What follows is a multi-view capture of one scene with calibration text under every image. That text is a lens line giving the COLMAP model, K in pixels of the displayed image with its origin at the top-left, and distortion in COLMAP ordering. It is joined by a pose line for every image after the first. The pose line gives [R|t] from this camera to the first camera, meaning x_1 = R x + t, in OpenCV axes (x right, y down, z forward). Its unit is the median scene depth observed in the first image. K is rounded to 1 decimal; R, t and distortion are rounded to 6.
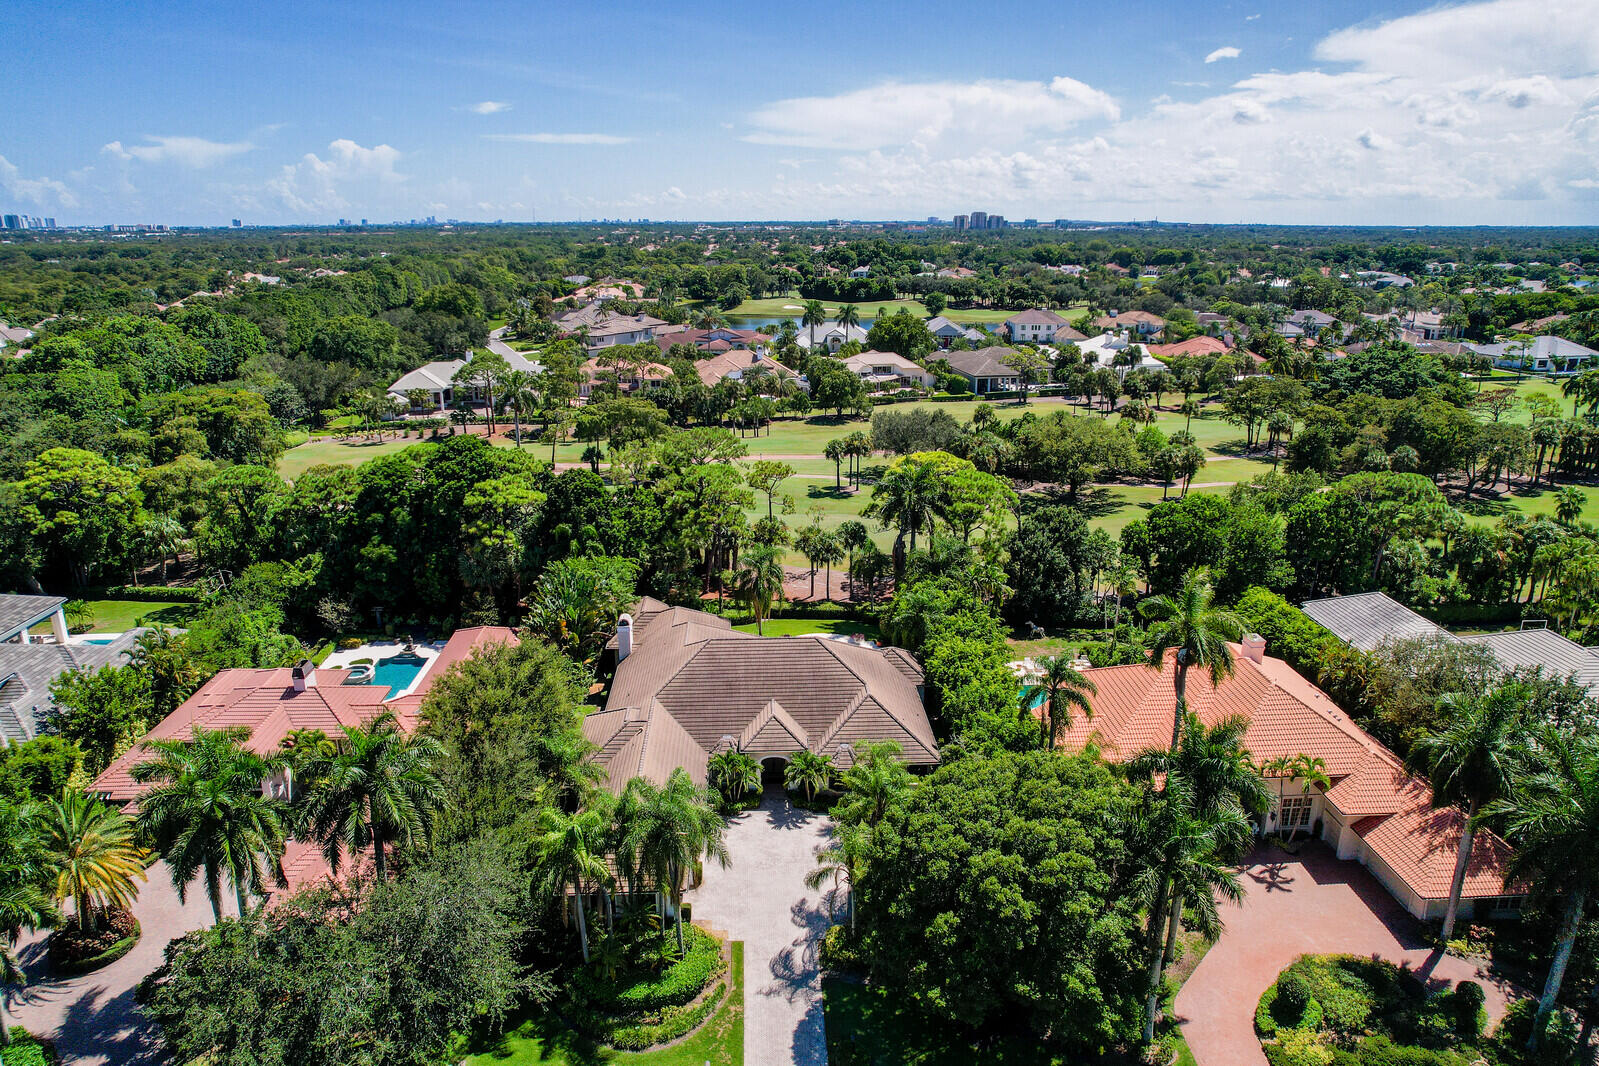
lens RADIAL K [[1052.8, 0, 811.5], [0, 1052.8, 563.4], [0, 0, 1]] dist [-0.033320, 0.001748]
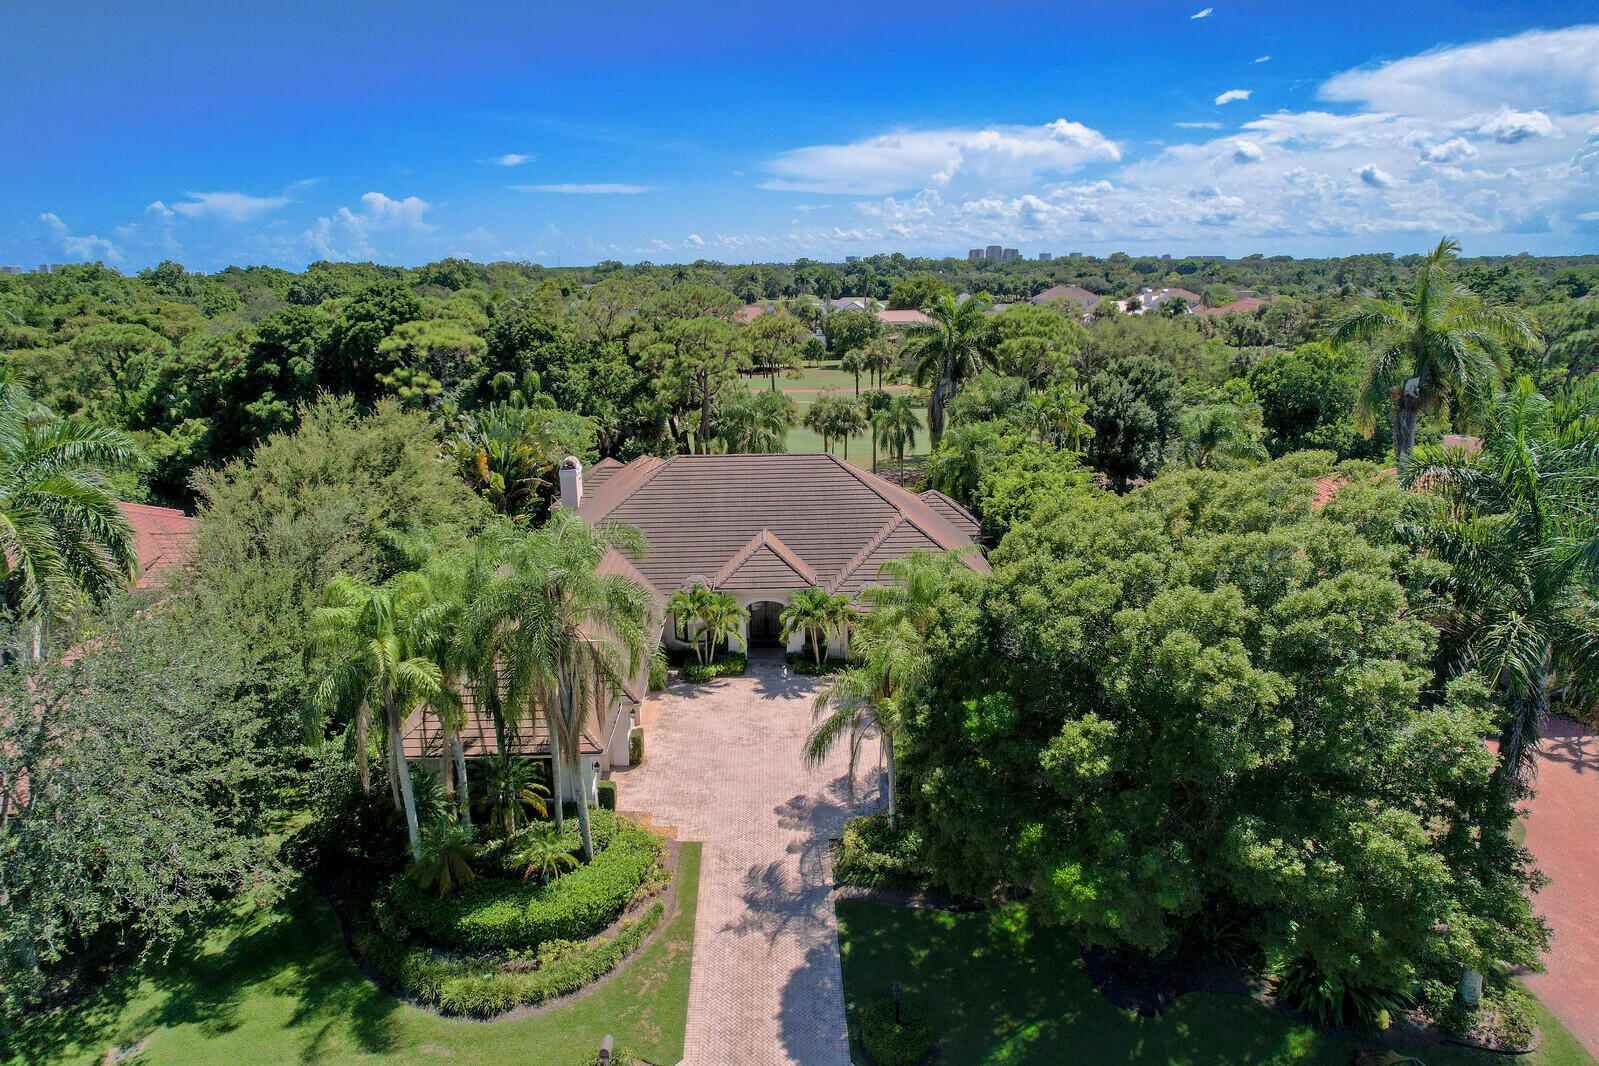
lens RADIAL K [[1027.8, 0, 799.5], [0, 1027.8, 533.0], [0, 0, 1]] dist [-0.059831, 0.053175]
pose [[0.999269, -0.017184, -0.034146, 0.009166], [0.014449, 0.996787, -0.078784, 0.193555], [0.035391, 0.078233, 0.996307, 0.349964]]
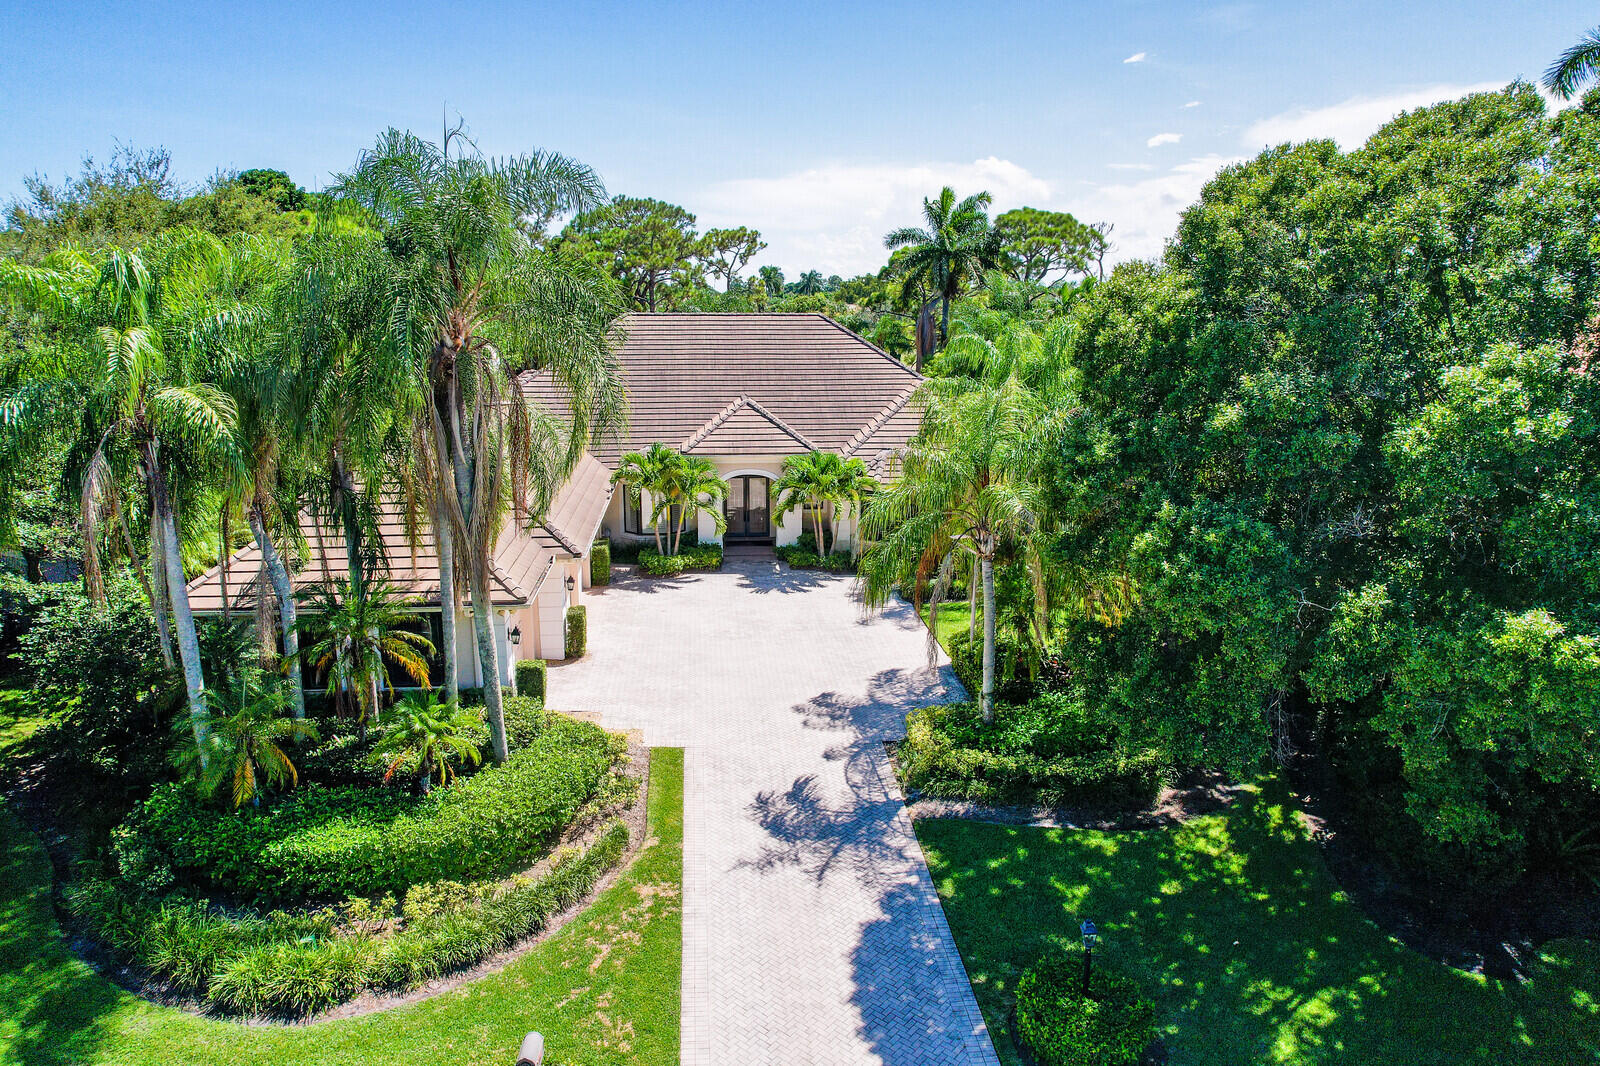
lens RADIAL K [[1052.0, 0, 800.0], [0, 1052.0, 533.0], [0, 0, 1]] dist [-0.085506, 0.088699]
pose [[0.999245, -0.015933, 0.035434, -0.029884], [0.020150, 0.992322, -0.122032, 0.272889], [-0.033218, 0.122654, 0.991893, 0.517256]]
